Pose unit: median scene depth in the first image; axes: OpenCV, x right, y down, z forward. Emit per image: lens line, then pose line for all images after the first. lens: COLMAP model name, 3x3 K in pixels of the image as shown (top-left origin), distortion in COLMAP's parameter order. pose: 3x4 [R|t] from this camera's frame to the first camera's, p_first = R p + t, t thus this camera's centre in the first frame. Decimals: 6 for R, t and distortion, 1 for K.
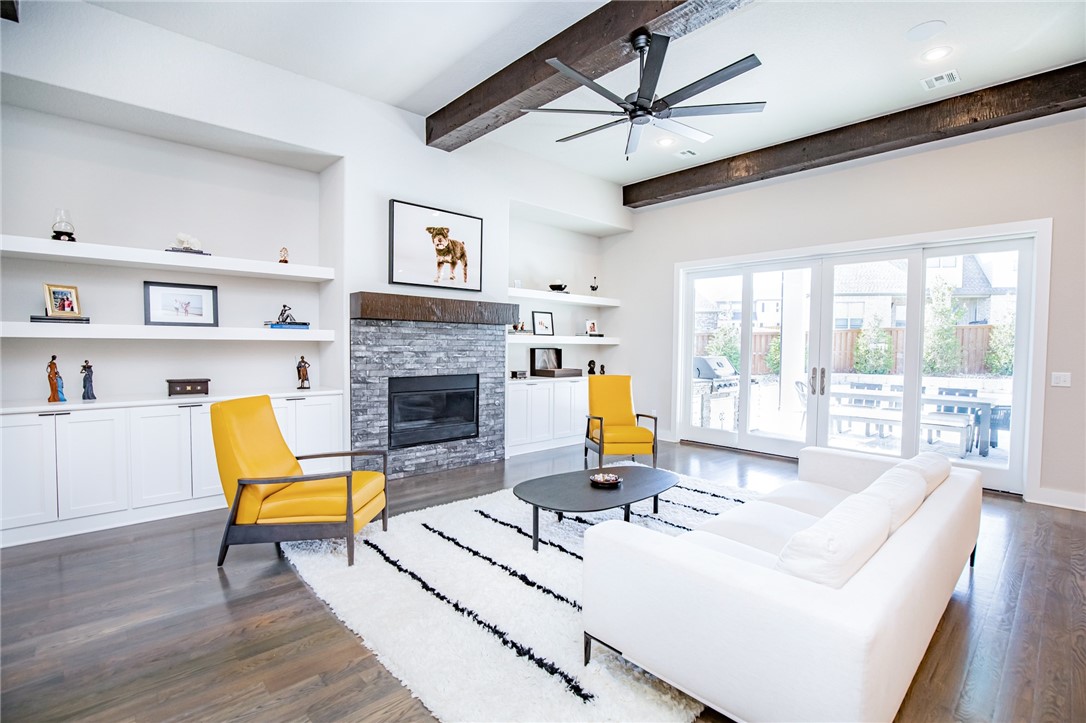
lens RADIAL K [[506.9, 0, 543.6], [0, 506.9, 362.3], [0, 0, 1]] dist [-0.026757, 0.003001]
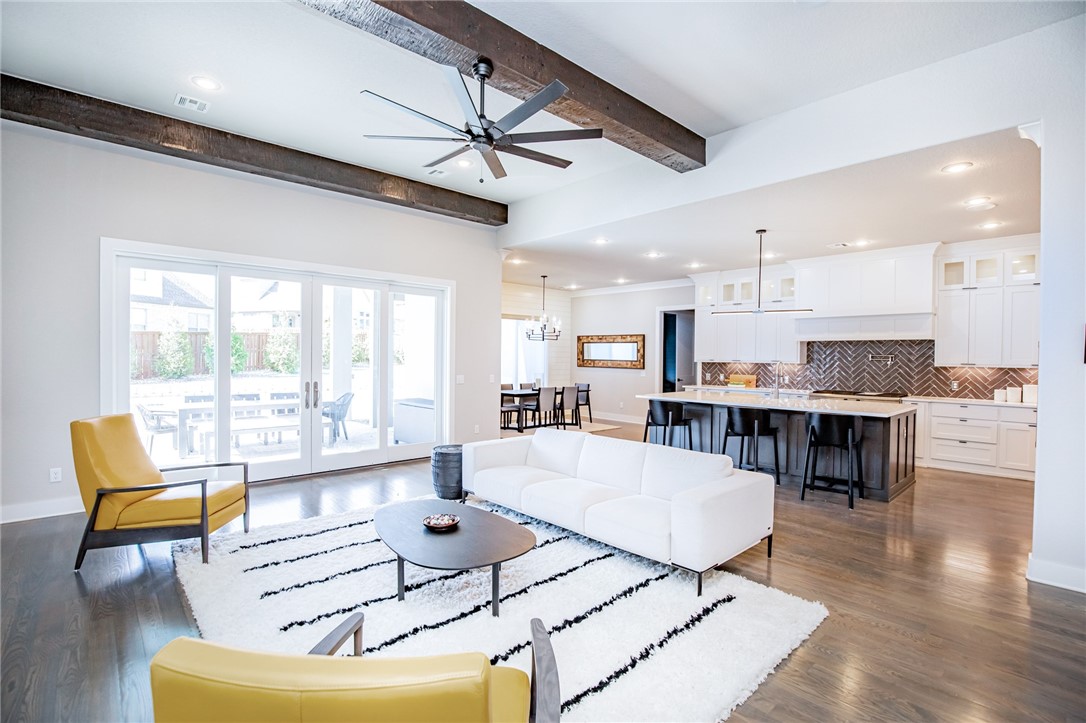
lens RADIAL K [[506.9, 0, 558.5], [0, 506.9, 363.0], [0, 0, 1]] dist [-0.026757, 0.003001]
pose [[-0.011106, -0.024292, 0.999643, -0.529947], [0.025488, 0.999373, 0.024568, -0.044035], [-0.999613, 0.025752, -0.010480, 0.556109]]
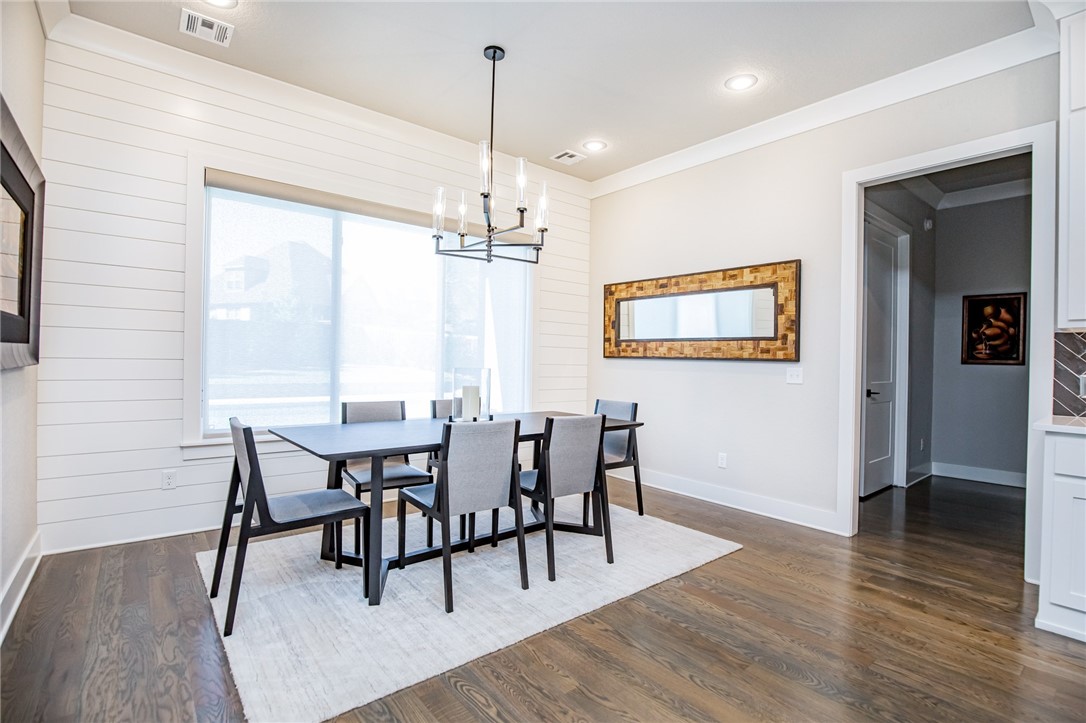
lens RADIAL K [[506.9, 0, 566.5], [0, 506.9, 364.1], [0, 0, 1]] dist [-0.026757, 0.003001]
pose [[0.038708, -0.016622, 0.999112, 0.761093], [0.018709, 0.999698, 0.015907, 0.024142], [-0.999075, 0.018076, 0.039008, 0.483543]]
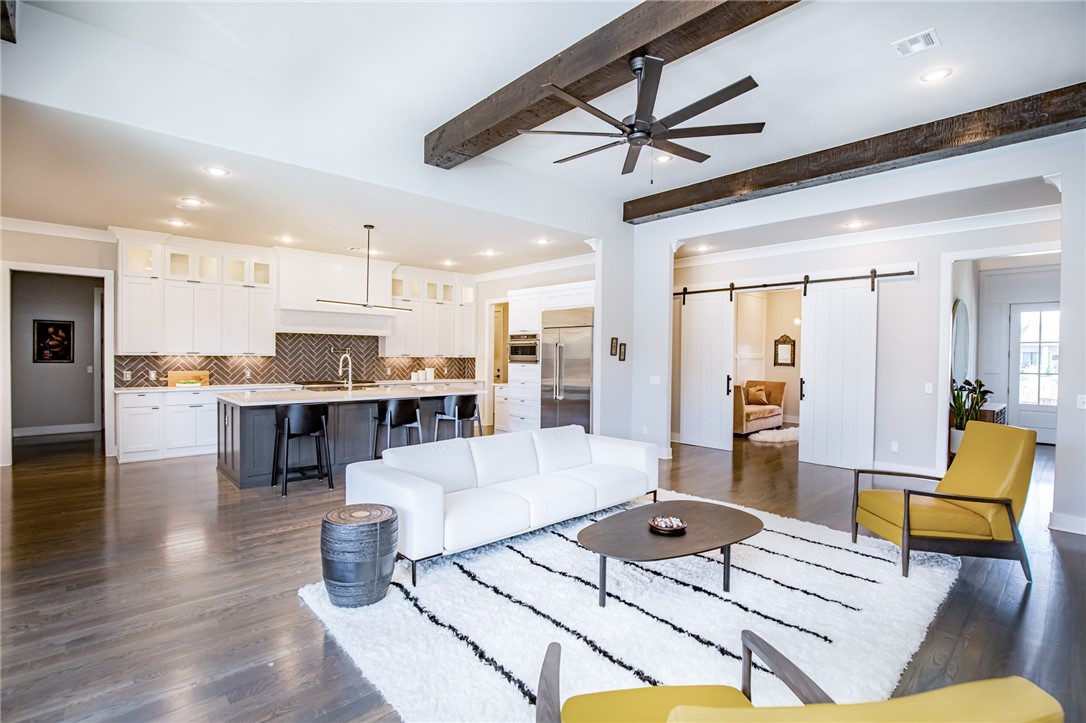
lens RADIAL K [[506.9, 0, 549.0], [0, 506.9, 363.8], [0, 0, 1]] dist [-0.026757, 0.003001]
pose [[-0.999739, -0.022708, 0.002476, 0.185707], [-0.022545, 0.998344, 0.052934, -0.057822], [-0.003674, 0.052864, -0.998595, 1.248141]]
